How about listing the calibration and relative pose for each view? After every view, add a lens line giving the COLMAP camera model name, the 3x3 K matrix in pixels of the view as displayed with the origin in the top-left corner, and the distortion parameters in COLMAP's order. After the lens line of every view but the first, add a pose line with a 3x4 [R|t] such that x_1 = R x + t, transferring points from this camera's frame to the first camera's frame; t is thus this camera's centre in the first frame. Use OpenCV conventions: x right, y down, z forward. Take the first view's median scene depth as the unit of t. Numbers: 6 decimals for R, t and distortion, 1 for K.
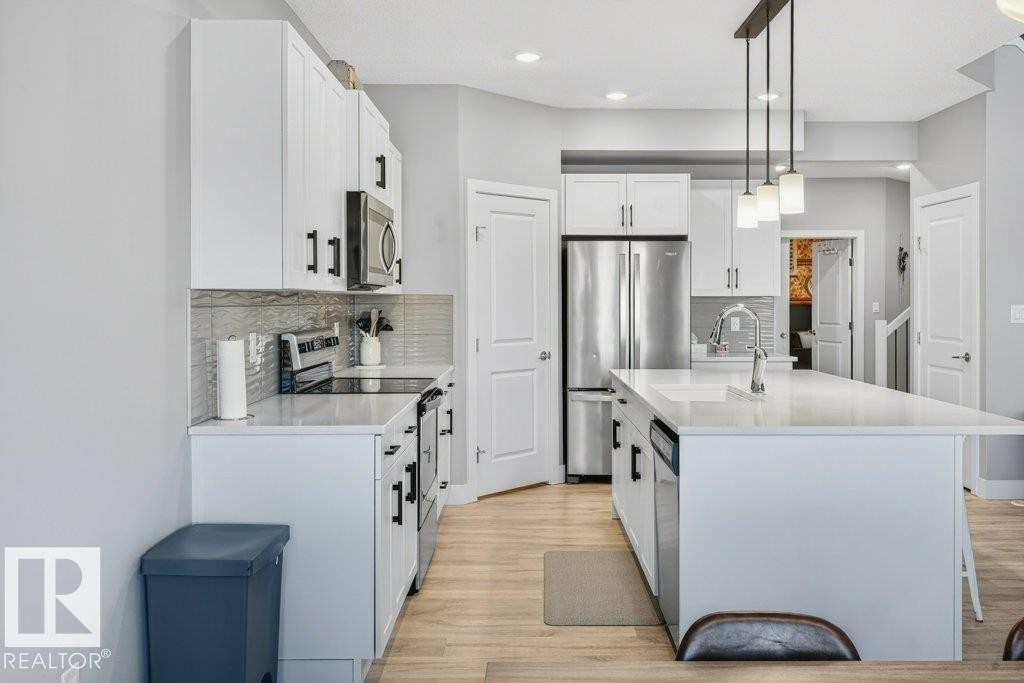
lens RADIAL K [[849.9, 0, 560.9], [0, 849.9, 311.9], [0, 0, 1]] dist [0.011119, -0.009565]
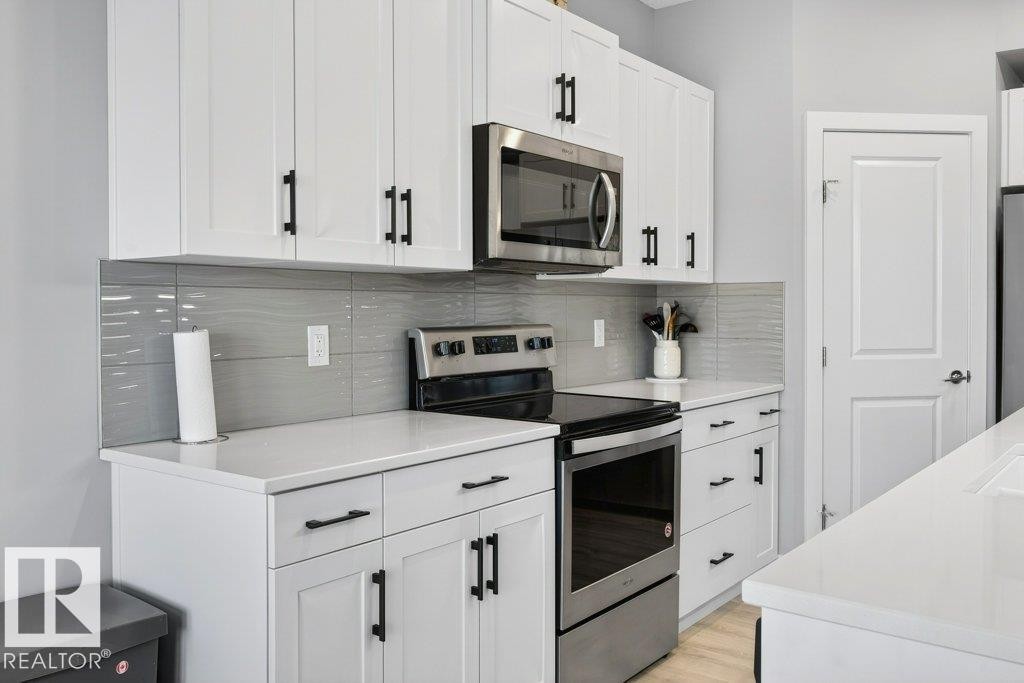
lens RADIAL K [[849.9, 0, 526.2], [0, 849.9, 329.6], [0, 0, 1]] dist [0.011119, -0.009565]
pose [[0.772202, 0.015109, -0.635197, 0.156002], [-0.006890, 0.999858, 0.015407, 0.009411], [0.635339, -0.007520, 0.772196, 0.336924]]
